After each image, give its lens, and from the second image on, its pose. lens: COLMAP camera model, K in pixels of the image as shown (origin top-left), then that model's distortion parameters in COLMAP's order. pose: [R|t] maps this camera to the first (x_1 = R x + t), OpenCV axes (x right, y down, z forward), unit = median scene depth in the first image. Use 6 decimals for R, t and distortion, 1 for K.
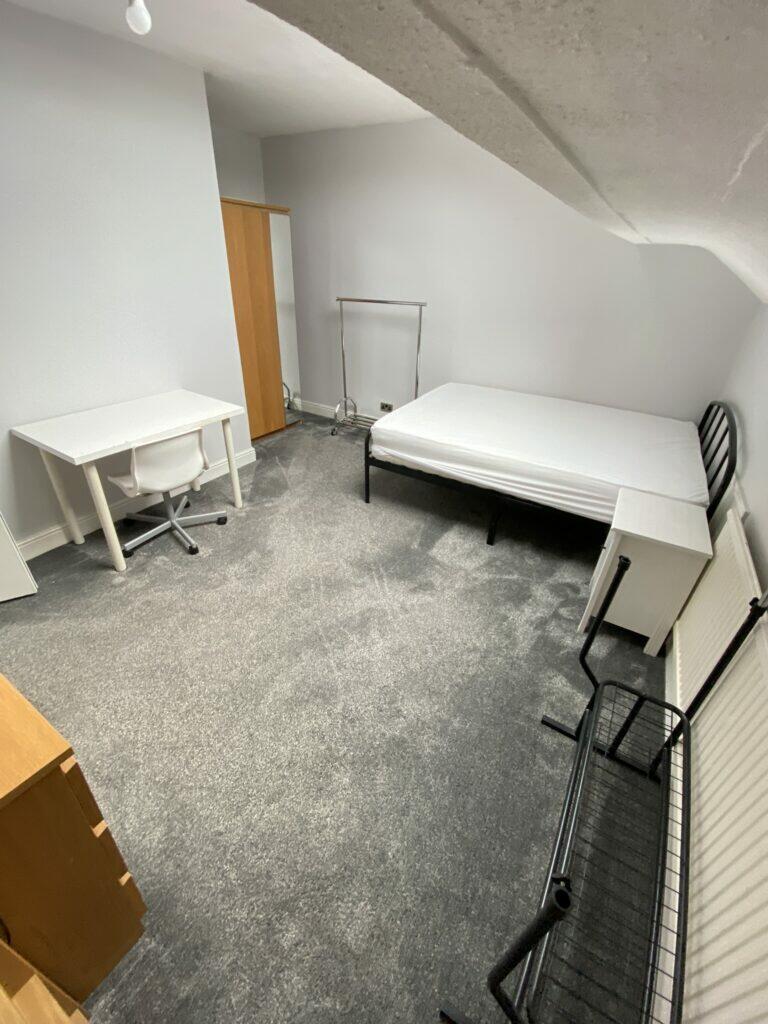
lens RADIAL K [[420.6, 0, 384.0], [0, 420.6, 512.0], [0, 0, 1]] dist [0.001654, -0.000173]
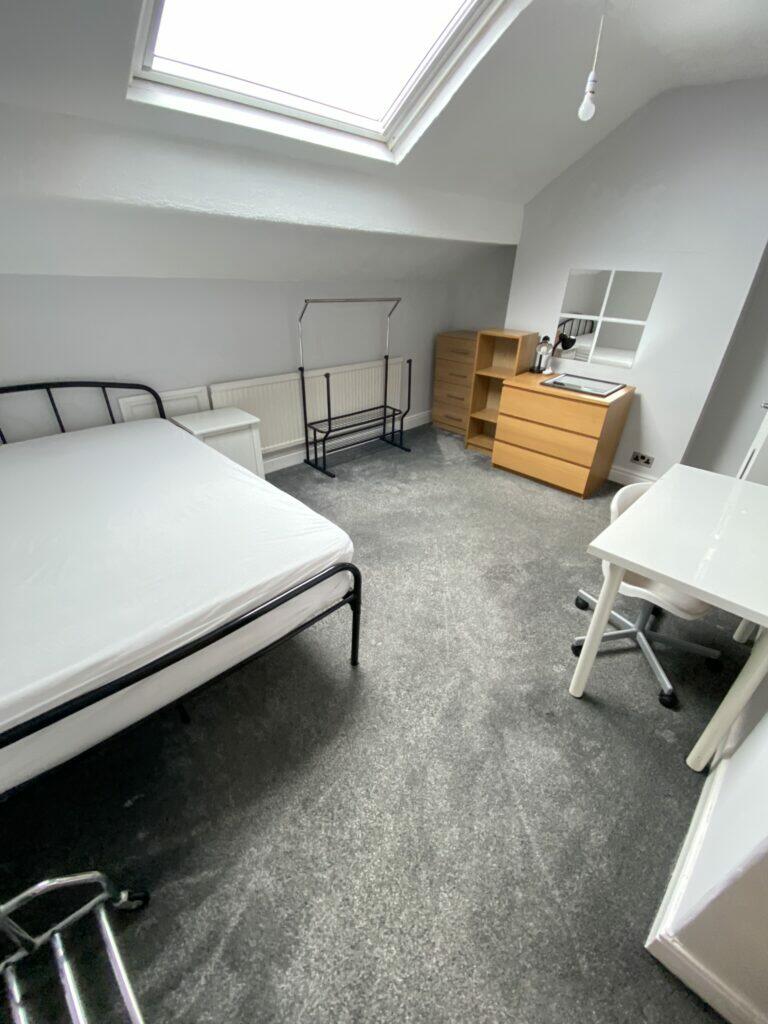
lens RADIAL K [[420.6, 0, 384.0], [0, 420.6, 512.0], [0, 0, 1]] dist [0.001654, -0.000173]
pose [[-0.973004, -0.158813, 0.167458, -0.167277], [0.068841, 0.492840, 0.867392, -0.838574], [-0.220283, 0.855504, -0.468603, 1.441694]]
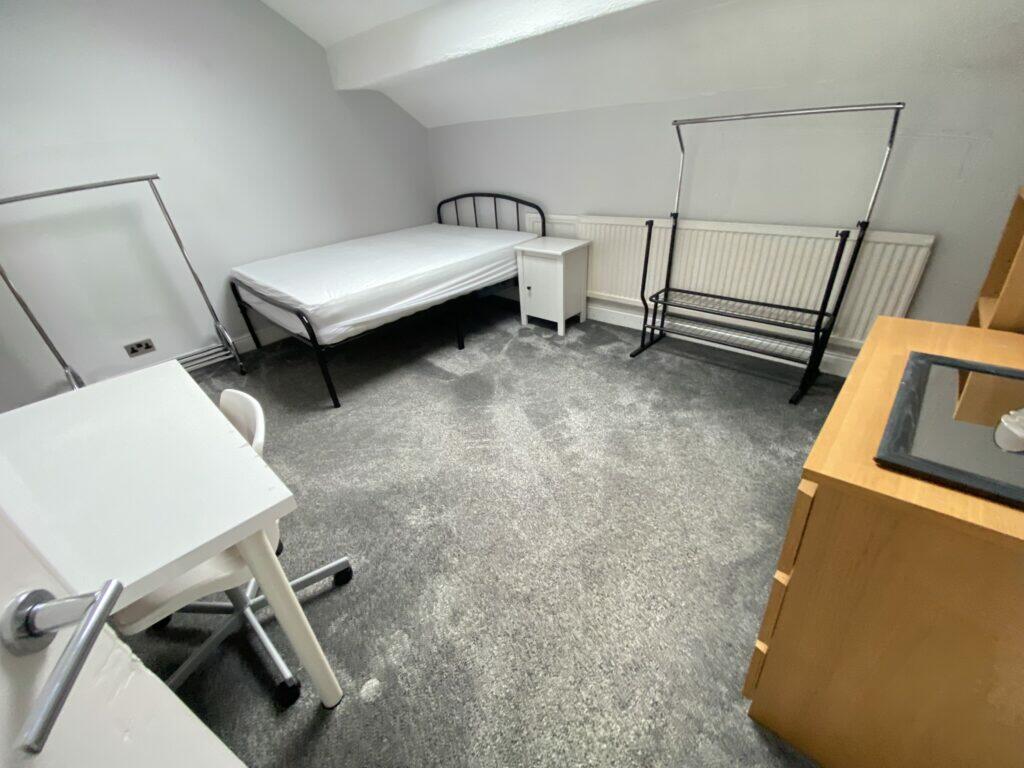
lens RADIAL K [[420.6, 0, 508.8], [0, 420.6, 391.0], [0, 0, 1]] dist [0.001654, -0.000173]
pose [[0.195880, -0.531380, 0.824176, -0.793034], [0.578266, 0.741370, 0.340557, -0.168252], [-0.791985, 0.409884, 0.452499, 0.486535]]
